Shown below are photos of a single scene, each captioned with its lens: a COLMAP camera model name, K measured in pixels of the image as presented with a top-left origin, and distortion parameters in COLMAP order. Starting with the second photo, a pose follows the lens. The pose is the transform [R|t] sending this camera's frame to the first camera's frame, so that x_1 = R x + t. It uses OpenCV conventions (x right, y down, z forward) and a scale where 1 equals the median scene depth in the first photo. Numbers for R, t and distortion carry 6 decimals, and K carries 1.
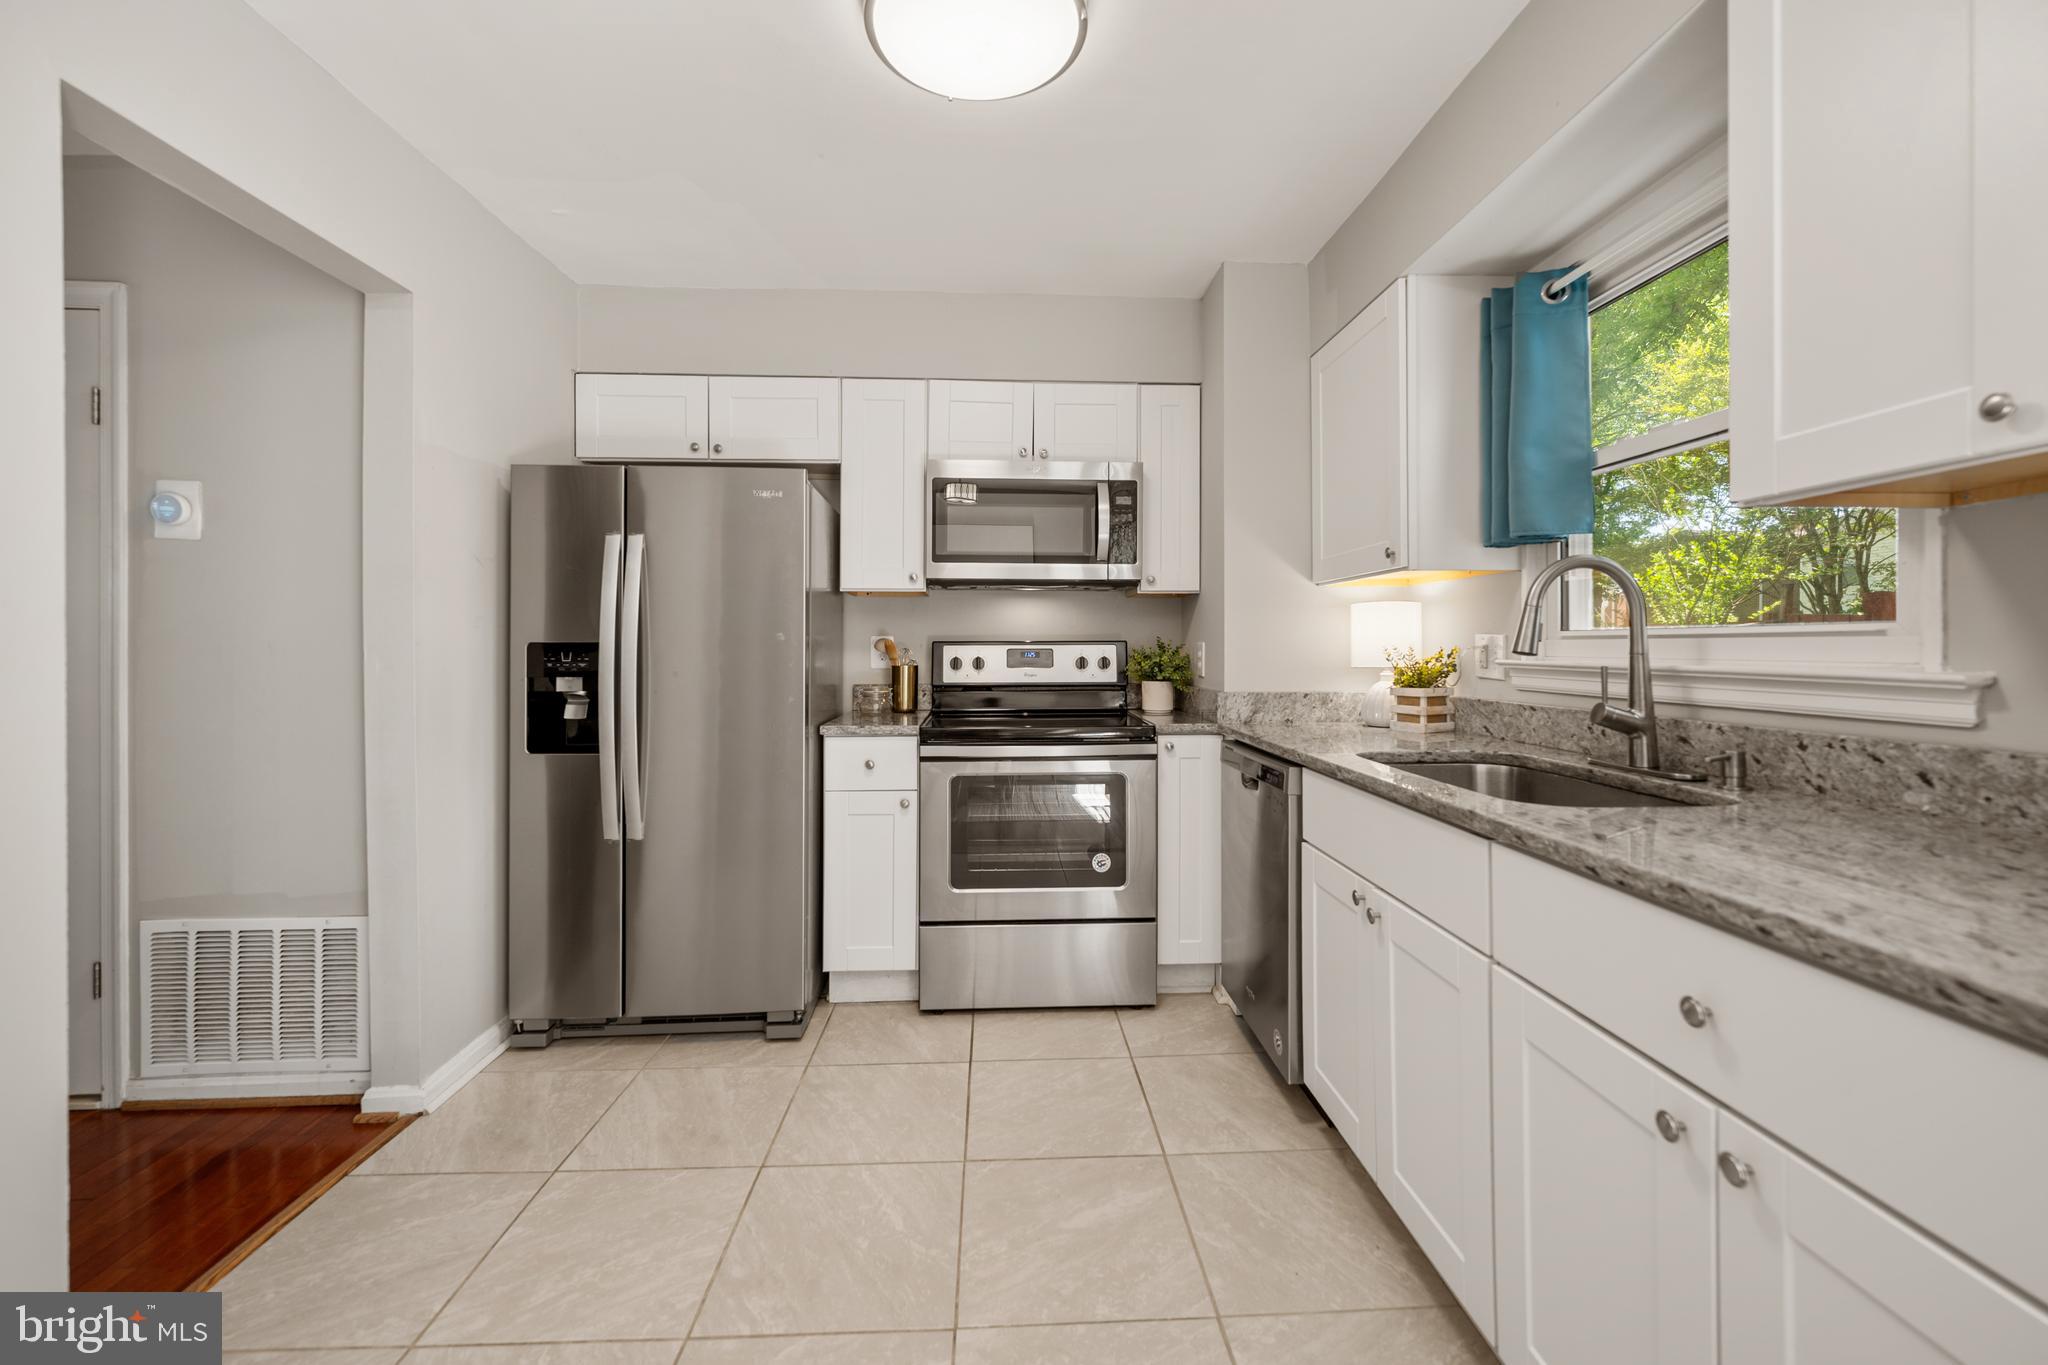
lens RADIAL K [[828.5, 0, 1025.5], [0, 828.5, 643.7], [0, 0, 1]] dist [-0.000589, 0.000020]
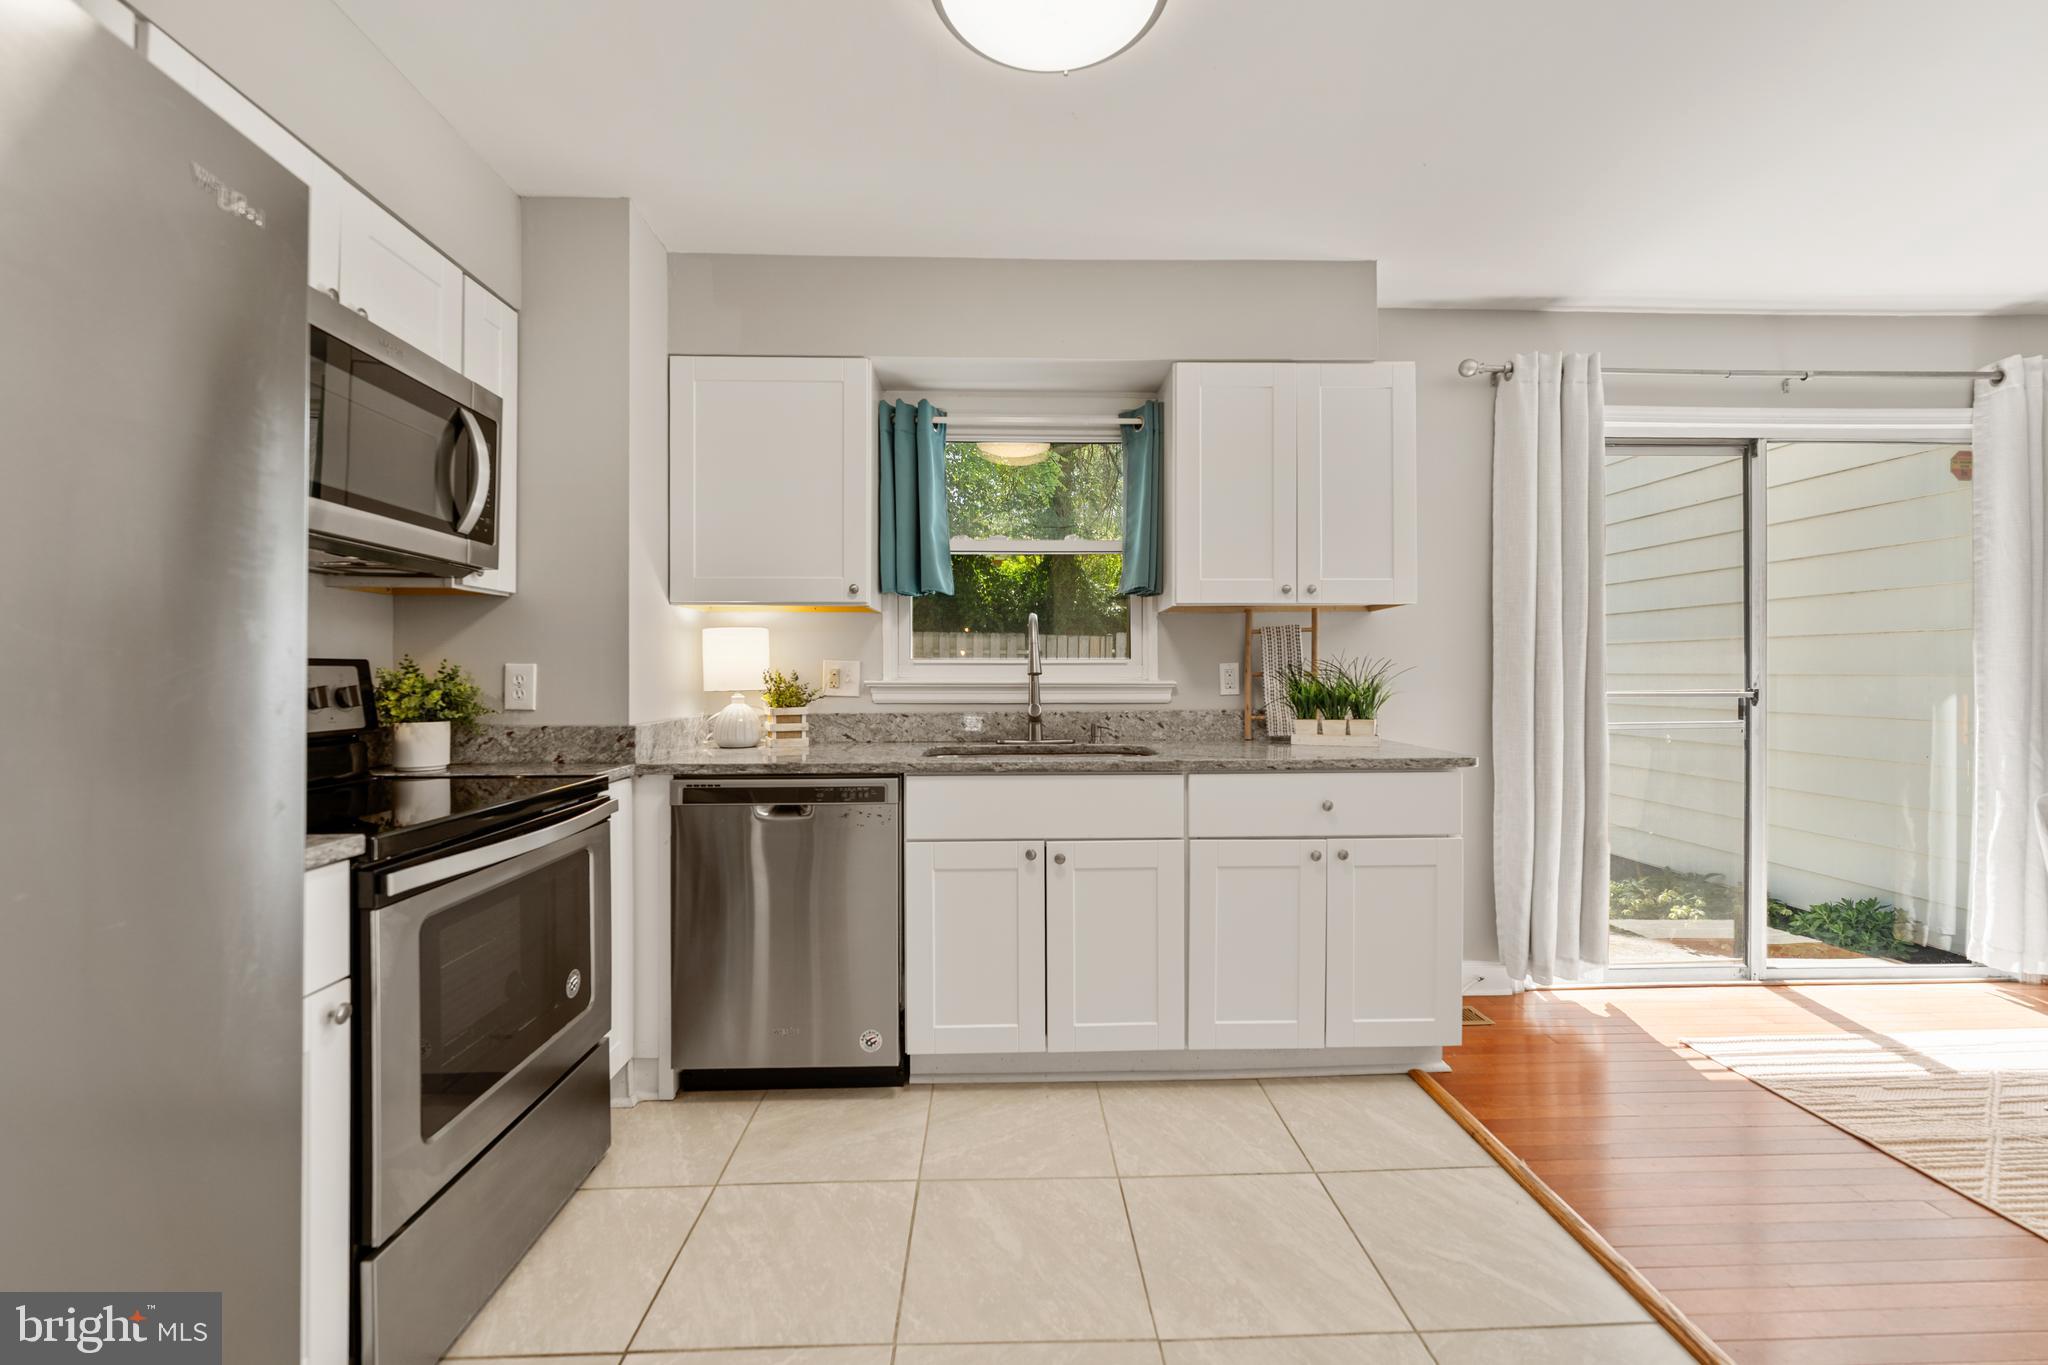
lens RADIAL K [[823.0, 0, 1027.1], [0, 823.0, 672.5], [0, 0, 1]] dist [-0.001604, -0.000130]
pose [[0.006783, 0.001285, 0.999976, -0.914286], [-0.002261, 0.999997, -0.001270, 0.010187], [-0.999974, -0.002252, 0.006786, 0.965948]]
